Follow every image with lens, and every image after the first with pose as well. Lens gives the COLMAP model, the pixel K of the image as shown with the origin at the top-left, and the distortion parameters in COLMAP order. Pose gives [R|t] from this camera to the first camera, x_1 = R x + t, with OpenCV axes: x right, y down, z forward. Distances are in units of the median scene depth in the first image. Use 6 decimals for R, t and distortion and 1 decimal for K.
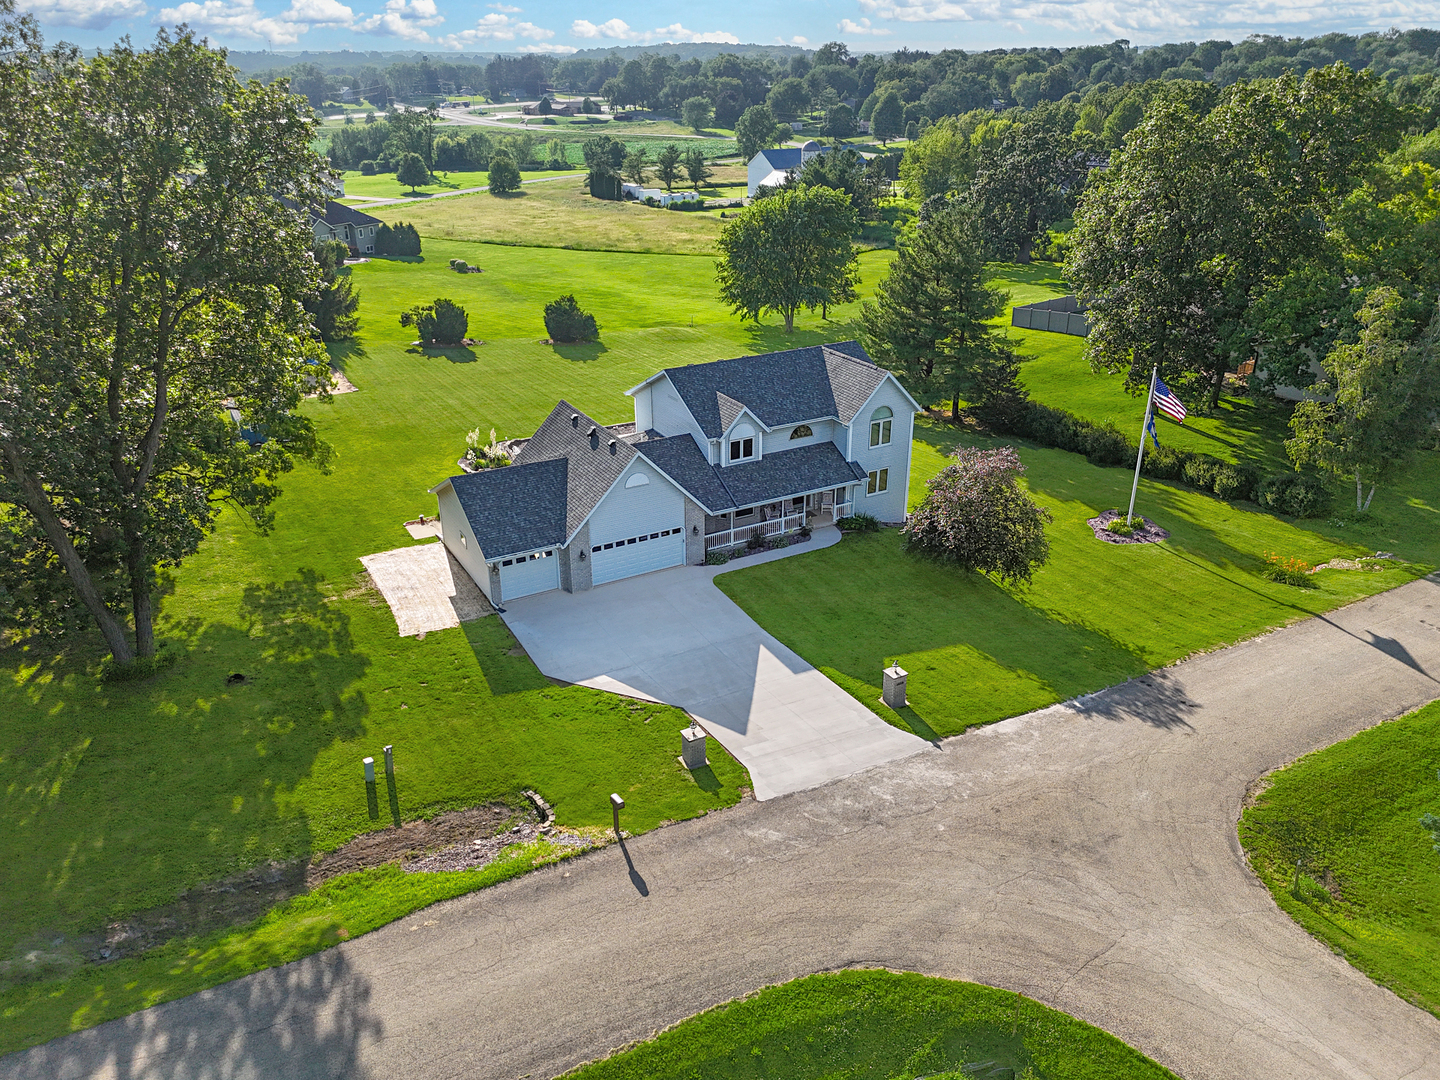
lens RADIAL K [[1067.8, 0, 714.4], [0, 1067.8, 547.7], [0, 0, 1]] dist [0.067958, -0.074697]
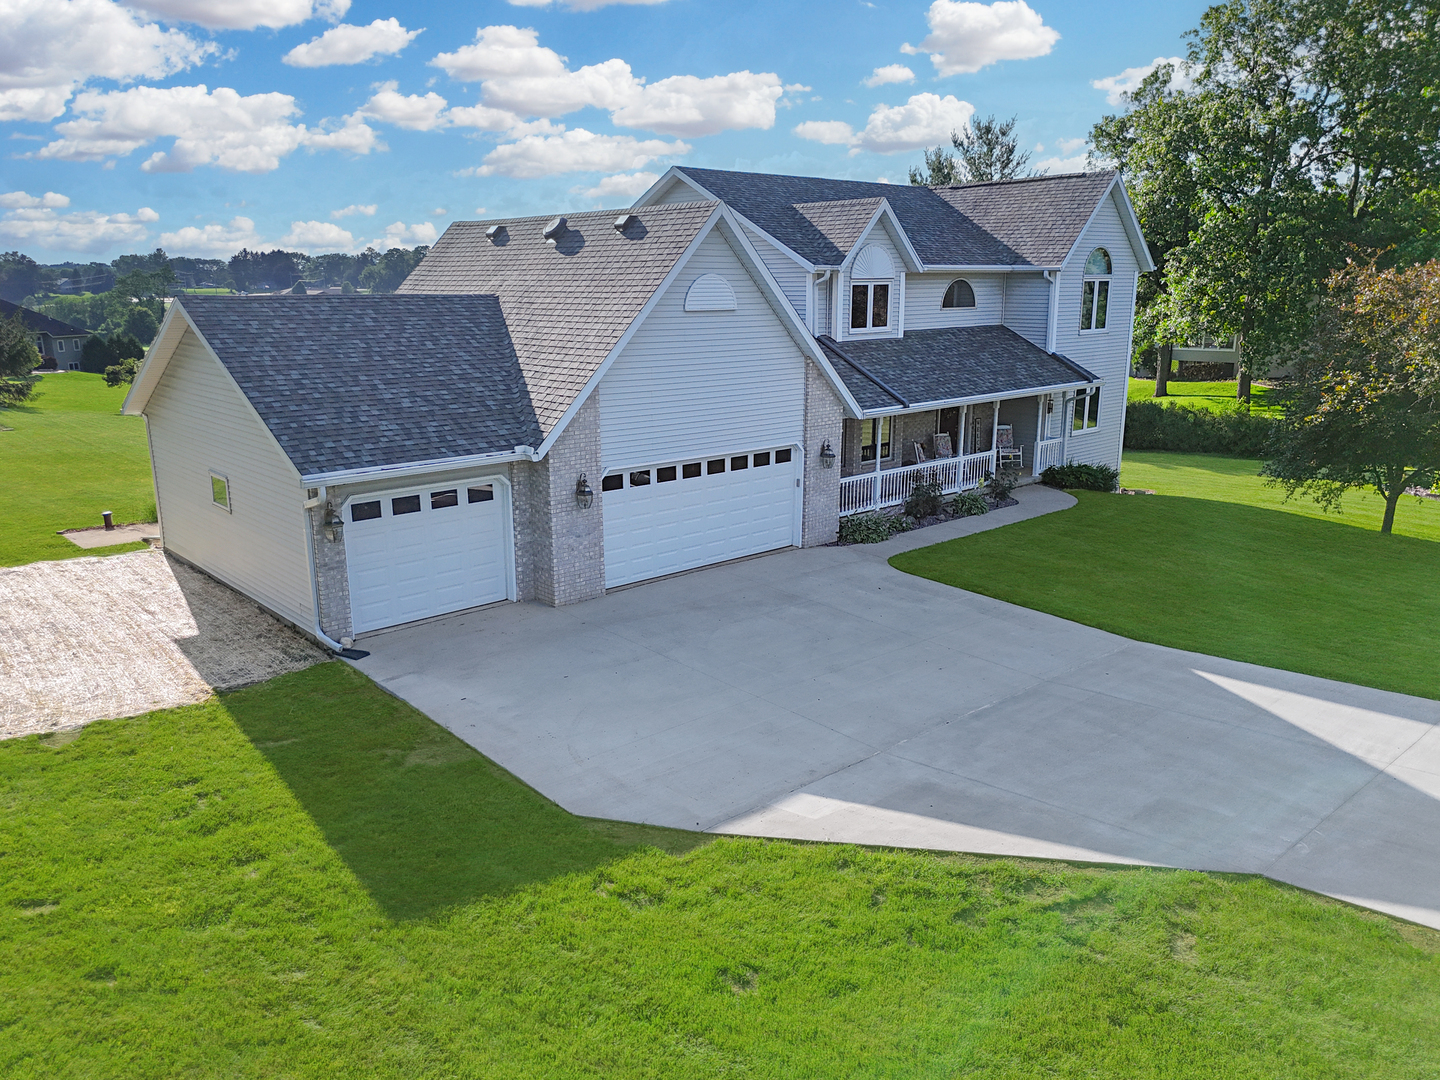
lens RADIAL K [[1067.8, 0, 714.4], [0, 1067.8, 547.7], [0, 0, 1]] dist [0.067958, -0.074697]
pose [[0.975379, -0.050299, 0.214722, -0.150128], [0.088871, 0.980735, -0.173956, 0.087162], [-0.201835, 0.188755, 0.961059, 0.618616]]
